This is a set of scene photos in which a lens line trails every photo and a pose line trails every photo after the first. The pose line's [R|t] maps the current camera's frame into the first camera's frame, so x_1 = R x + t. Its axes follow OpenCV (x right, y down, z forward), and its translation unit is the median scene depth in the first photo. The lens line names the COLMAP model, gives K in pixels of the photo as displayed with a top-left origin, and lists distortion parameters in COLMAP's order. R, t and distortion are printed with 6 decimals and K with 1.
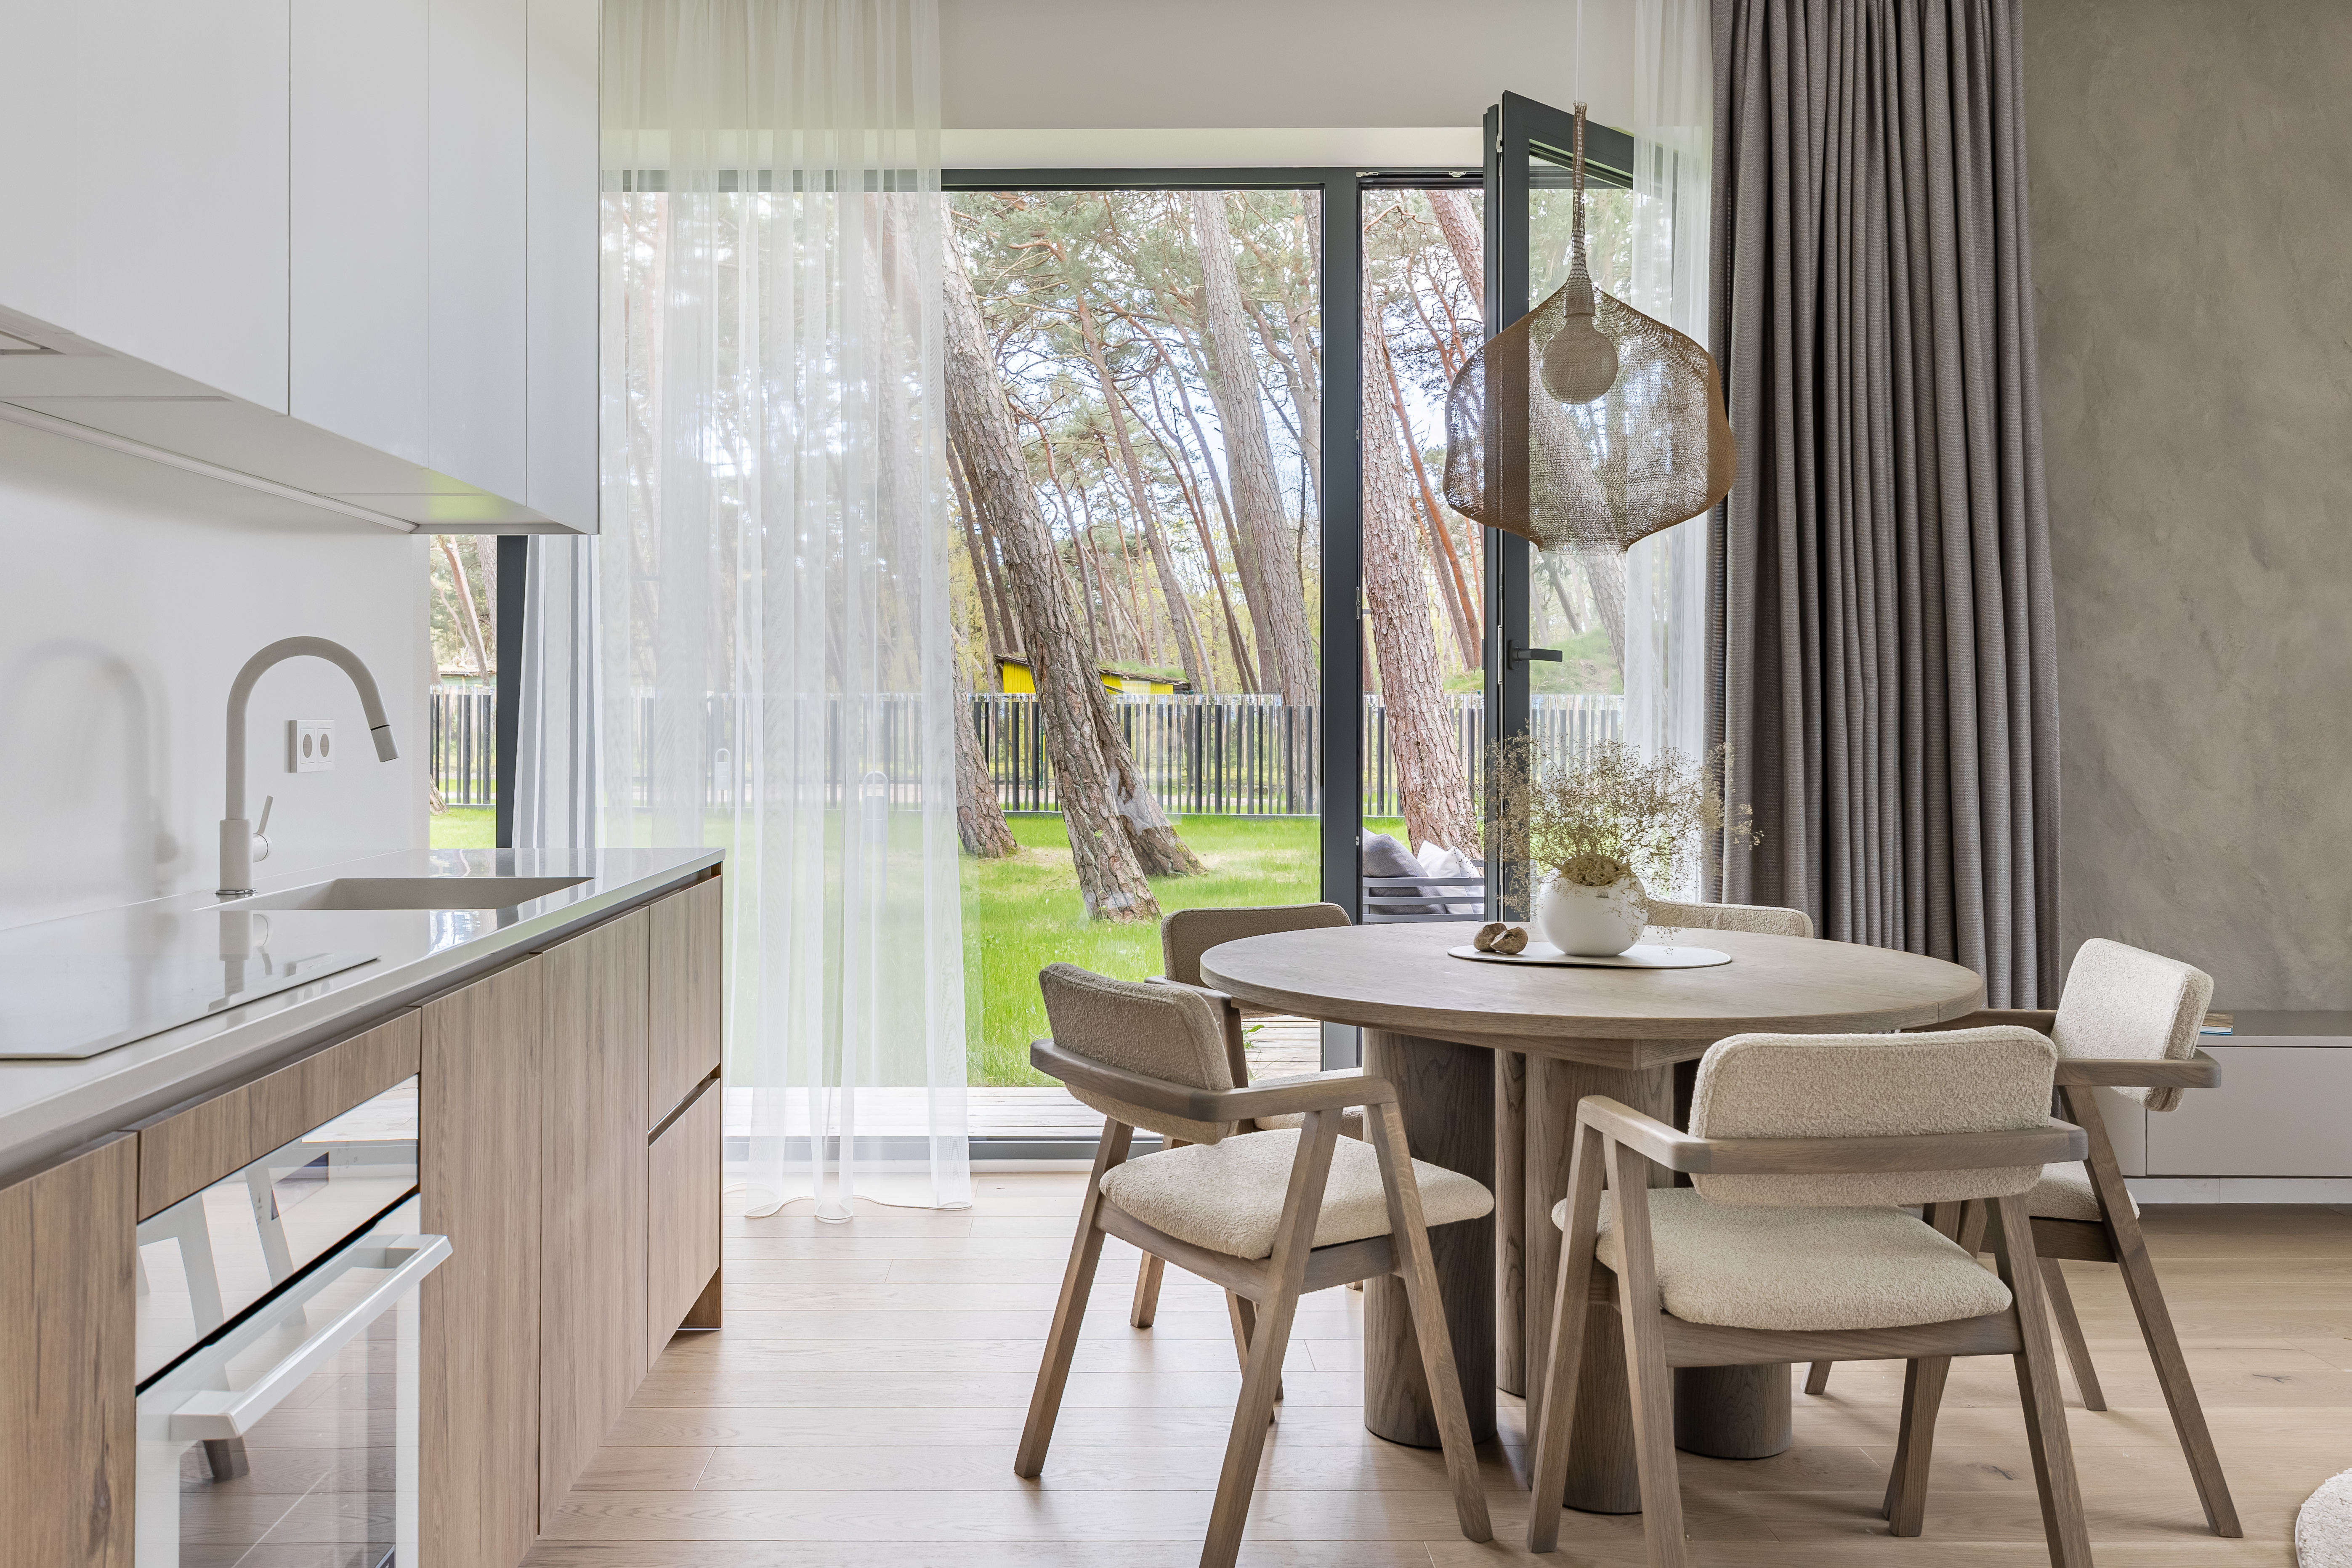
lens RADIAL K [[1954.8, 0, 1048.7], [0, 1954.8, 746.8], [0, 0, 1]] dist [-0.006446, 0.007057]
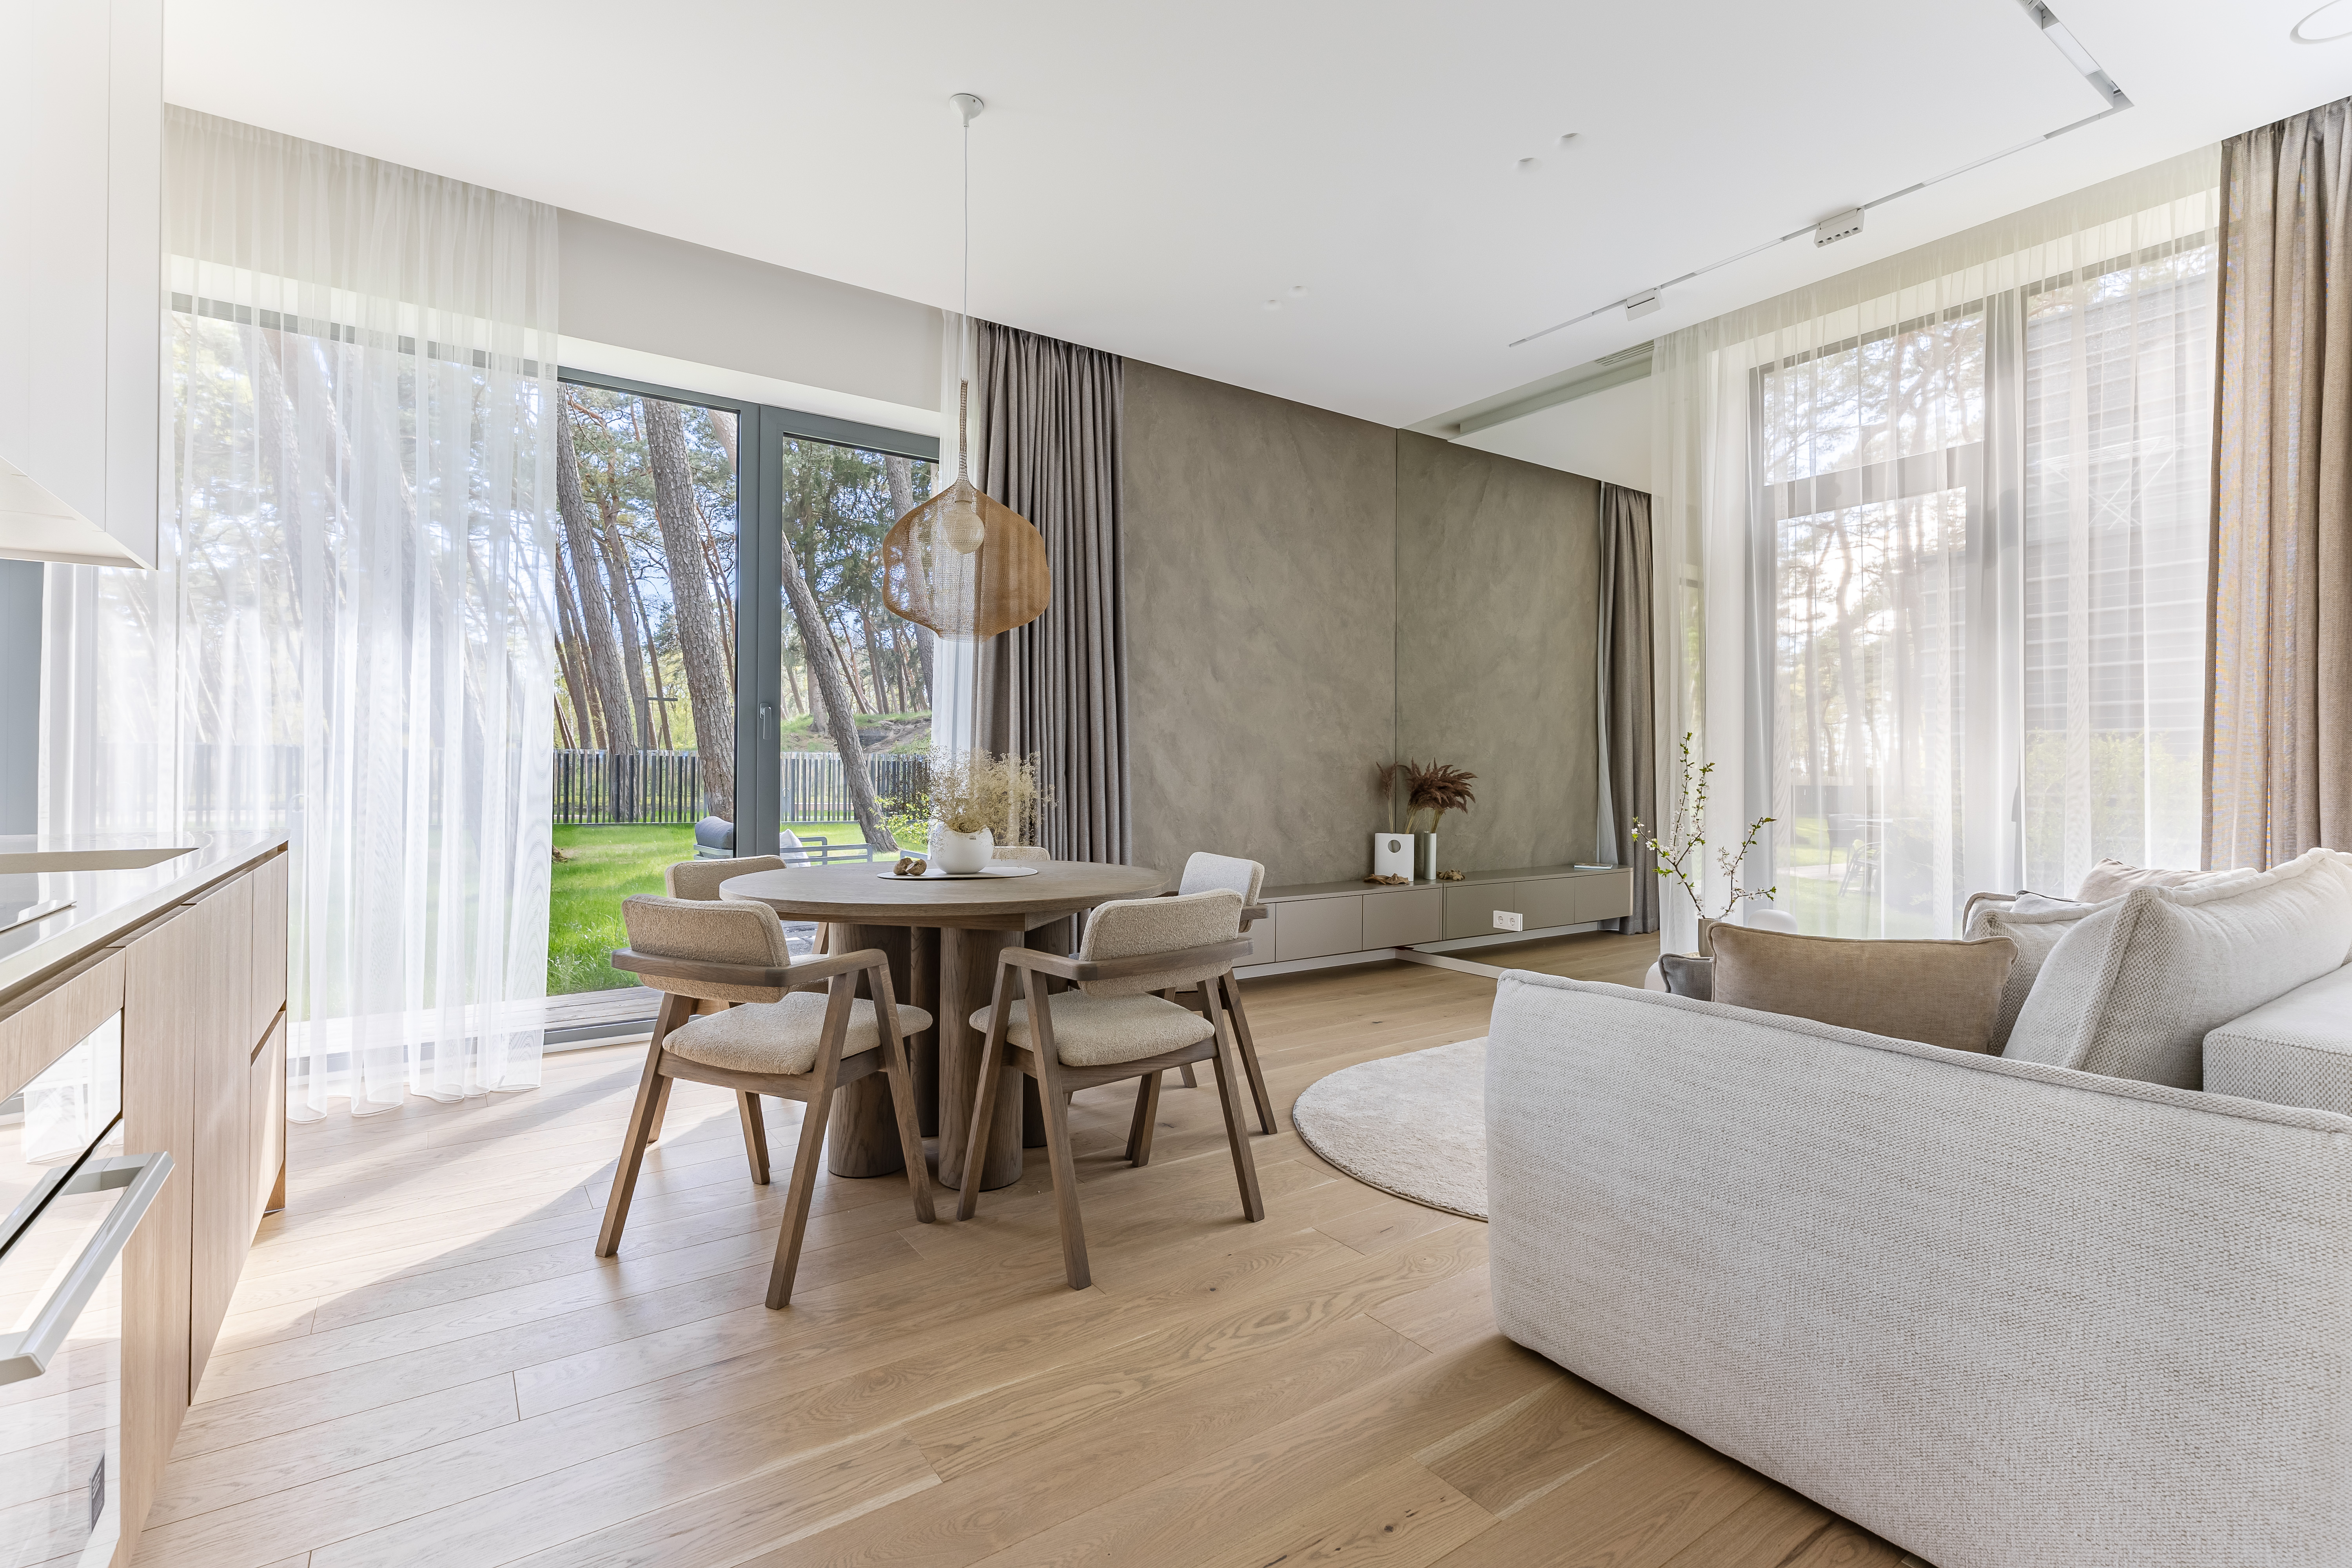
lens RADIAL K [[1080.8, 0, 1176.0], [0, 1080.8, 784.0], [0, 0, 1]] dist [0.001932, 0.000248]
pose [[0.812721, -0.001729, 0.582650, -0.126890], [0.002583, 0.999996, -0.000635, 0.028118], [-0.582647, 0.002021, 0.812723, 0.106213]]
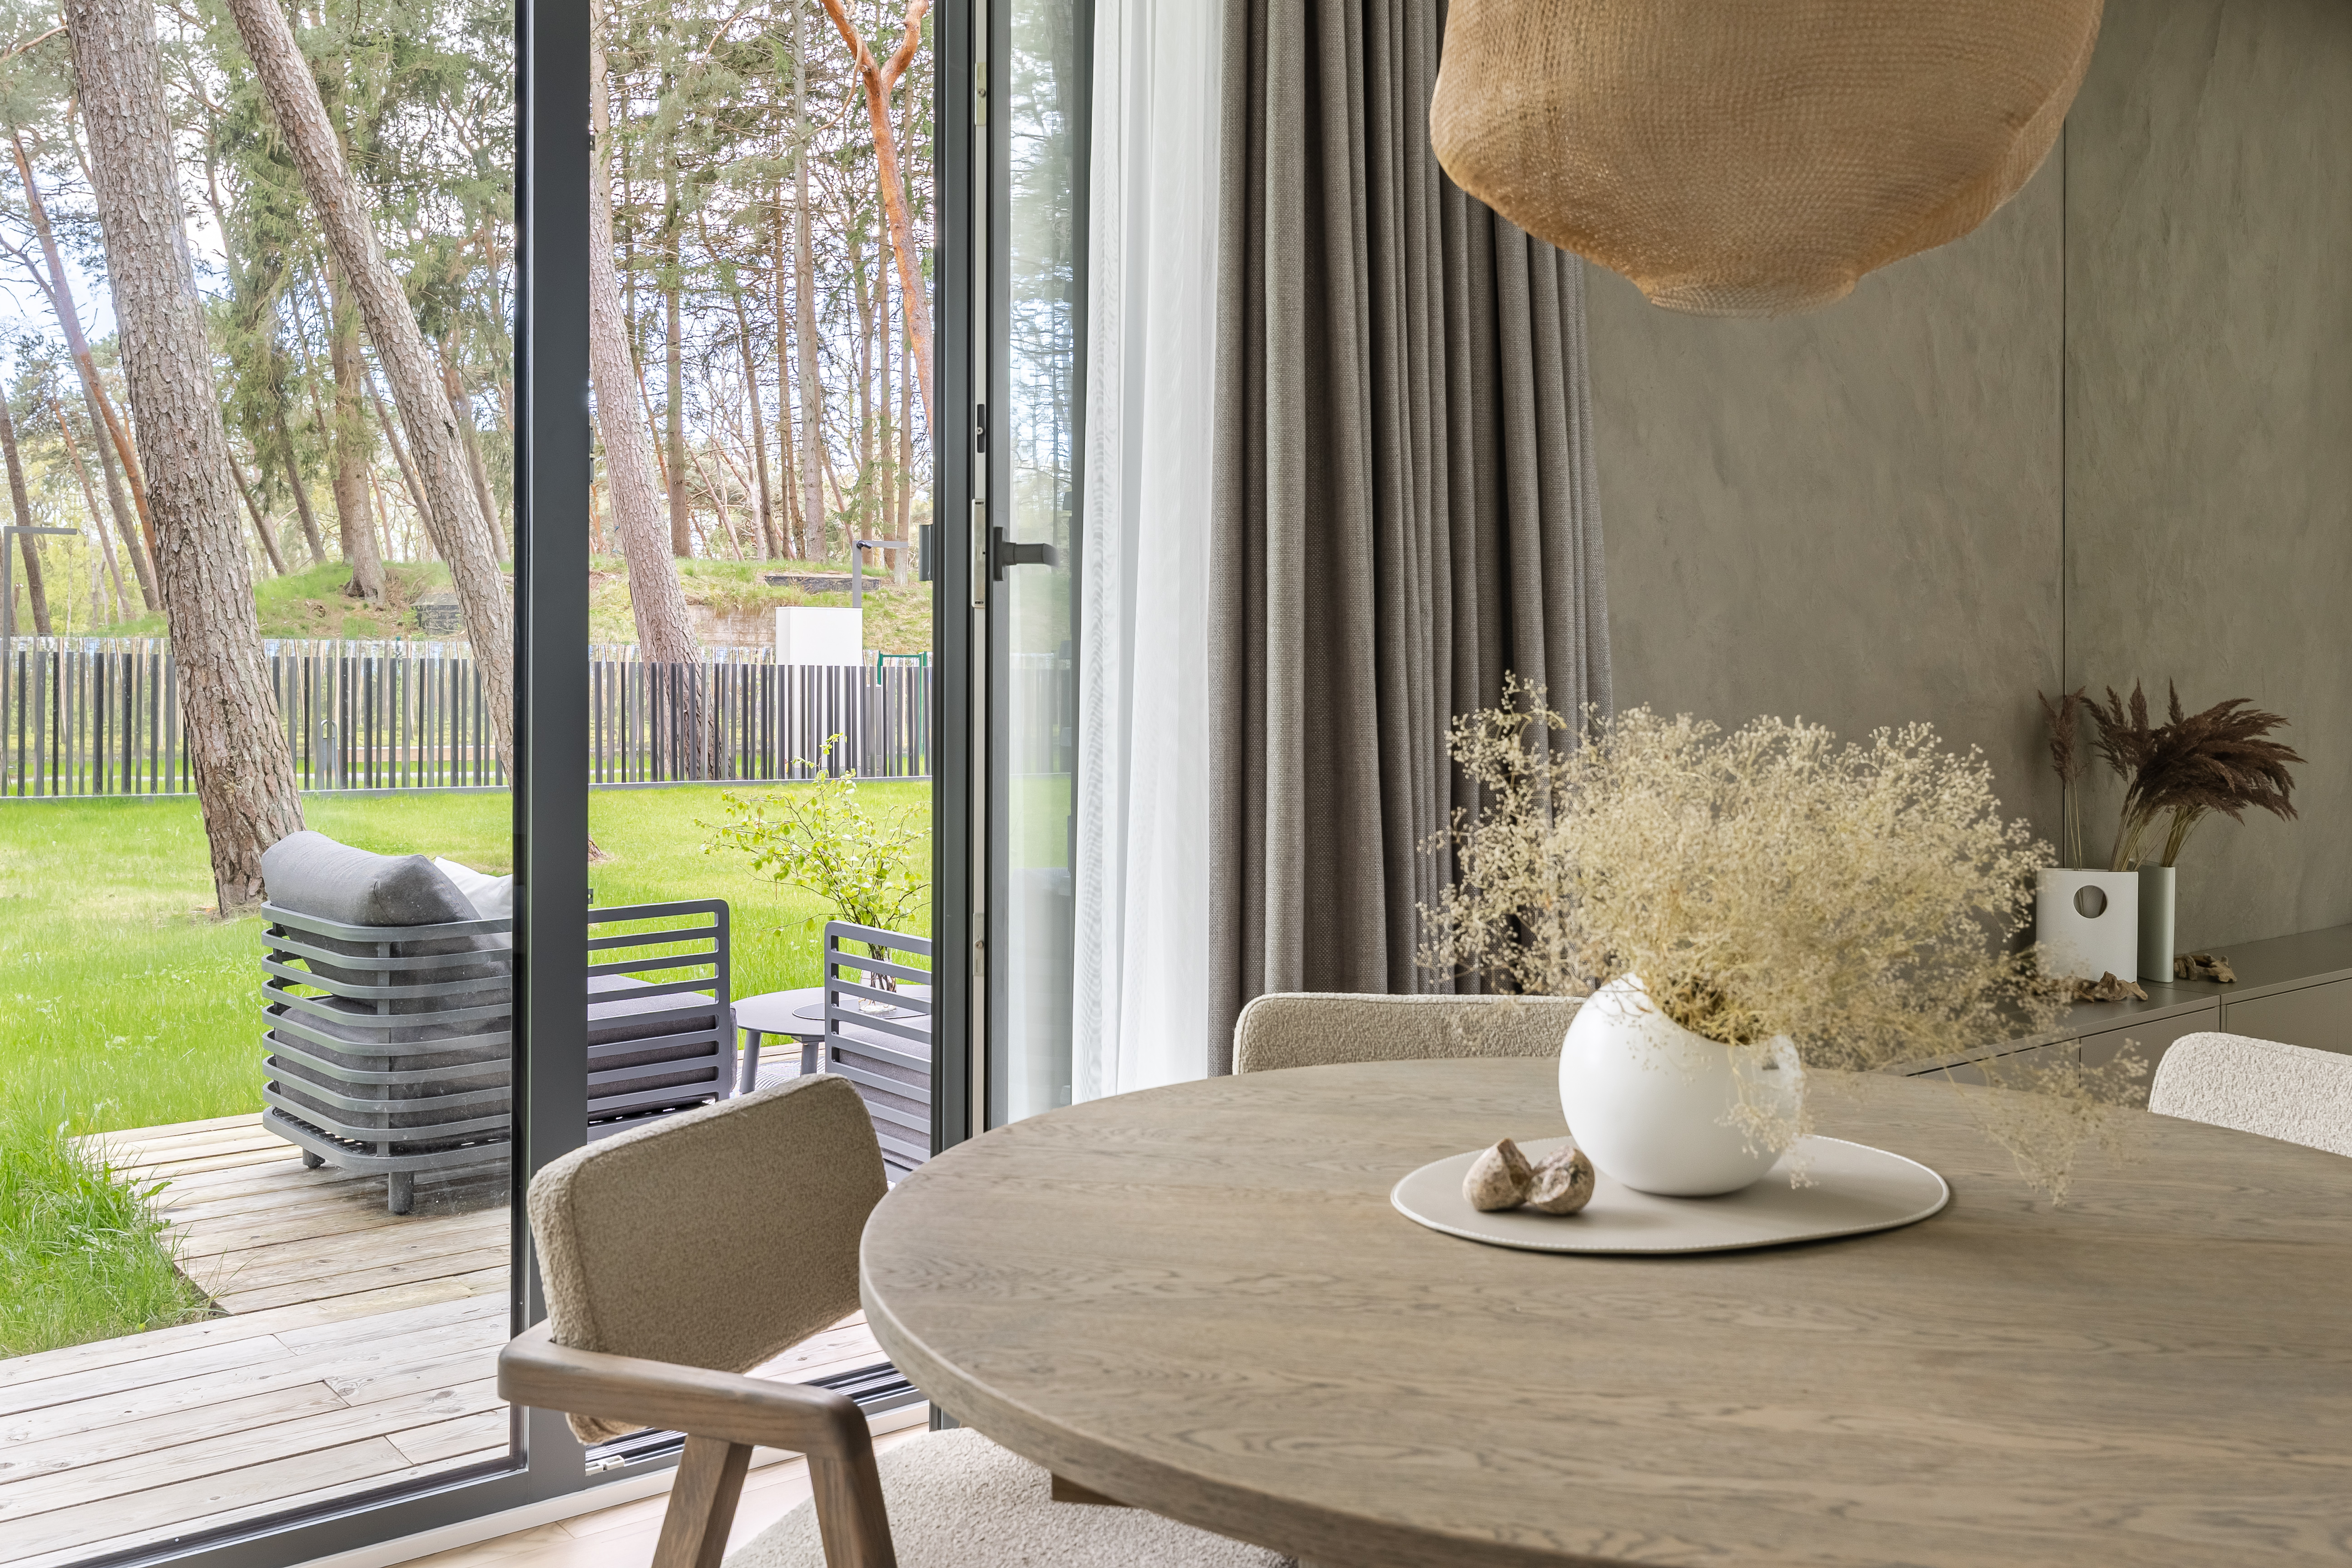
lens RADIAL K [[2042.5, 0, 1177.3], [0, 2042.5, 692.0], [0, 0, 1]] dist [-0.005782, -0.005828]
pose [[0.765838, -0.005375, 0.643012, -0.118065], [0.007040, 0.999975, -0.000025, -0.010786], [-0.642995, 0.004546, 0.765857, 0.688111]]
